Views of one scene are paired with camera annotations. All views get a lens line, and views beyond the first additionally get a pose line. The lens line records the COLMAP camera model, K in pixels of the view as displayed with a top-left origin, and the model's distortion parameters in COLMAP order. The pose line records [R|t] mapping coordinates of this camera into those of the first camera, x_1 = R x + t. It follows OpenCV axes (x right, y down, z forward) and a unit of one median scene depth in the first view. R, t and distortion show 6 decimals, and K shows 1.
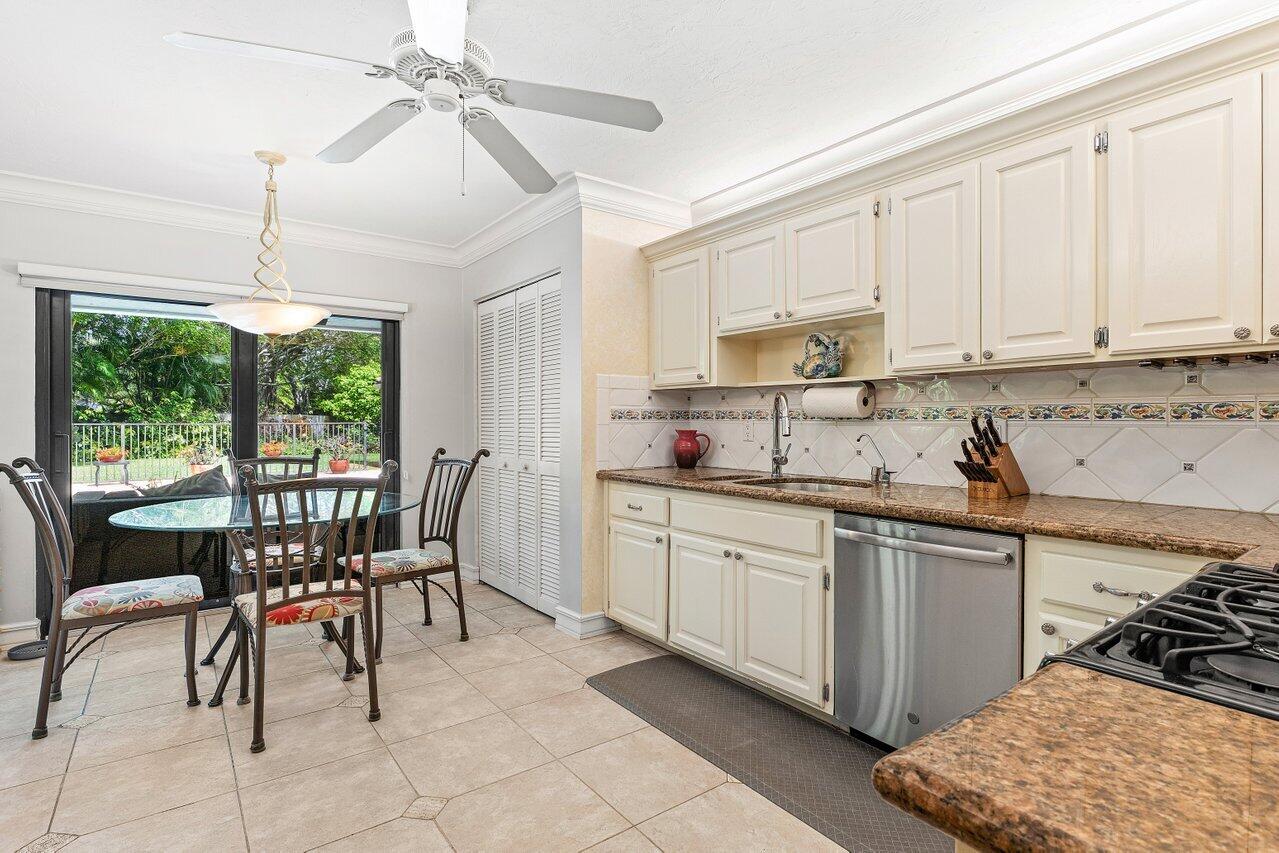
lens RADIAL K [[631.5, 0, 637.1], [0, 631.5, 426.7], [0, 0, 1]] dist [0.000991, 0.000020]
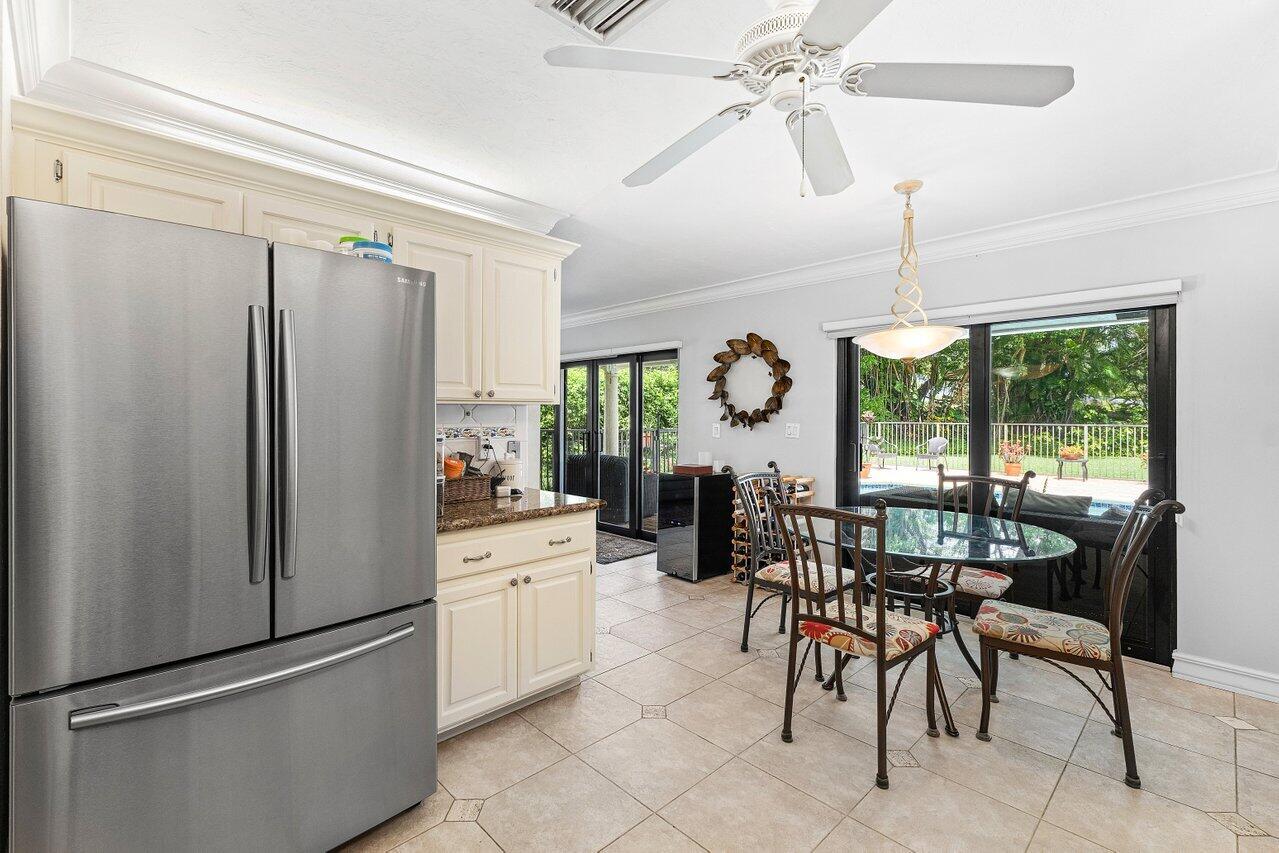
lens RADIAL K [[566.0, 0, 636.9], [0, 566.0, 416.8], [0, 0, 1]] dist [0.011182, -0.001871]
pose [[0.127483, -0.001143, -0.991840, 0.208297], [-0.007820, 0.999967, -0.002157, -0.034487], [0.991810, 0.008031, 0.127470, 0.331251]]
